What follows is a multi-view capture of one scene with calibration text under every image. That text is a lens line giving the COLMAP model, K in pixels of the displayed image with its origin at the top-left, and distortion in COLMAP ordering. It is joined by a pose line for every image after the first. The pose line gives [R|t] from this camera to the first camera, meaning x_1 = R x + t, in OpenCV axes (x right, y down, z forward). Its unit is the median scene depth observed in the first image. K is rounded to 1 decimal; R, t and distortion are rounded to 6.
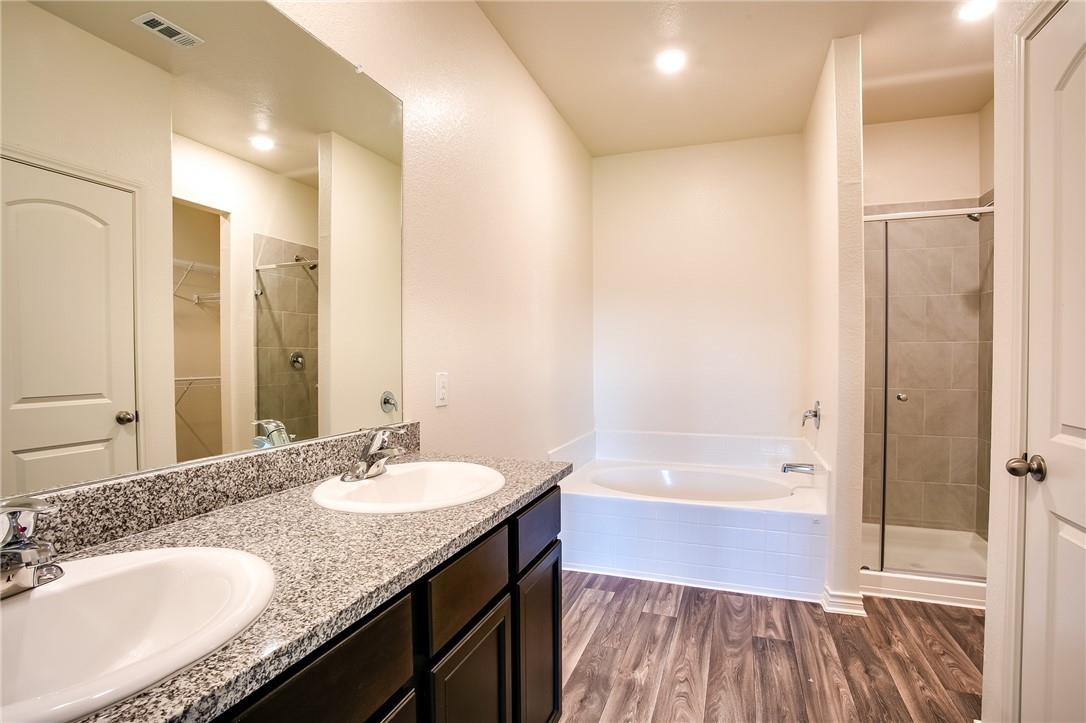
lens RADIAL K [[555.7, 0, 543.6], [0, 555.7, 366.2], [0, 0, 1]] dist [-0.003231, -0.000479]
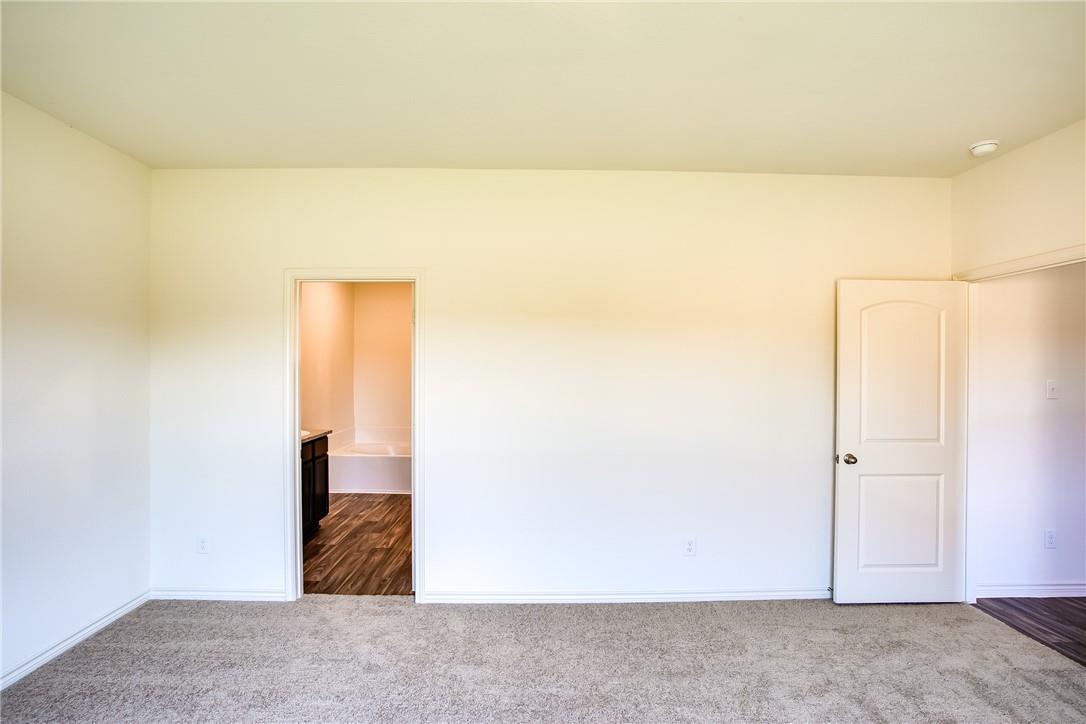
lens RADIAL K [[555.7, 0, 543.6], [0, 555.7, 366.7], [0, 0, 1]] dist [-0.003231, -0.000479]
pose [[0.934546, 0.006267, 0.355787, 0.034870], [0.003808, 0.999612, -0.027609, -0.071813], [-0.355822, 0.027157, 0.934159, -1.746366]]
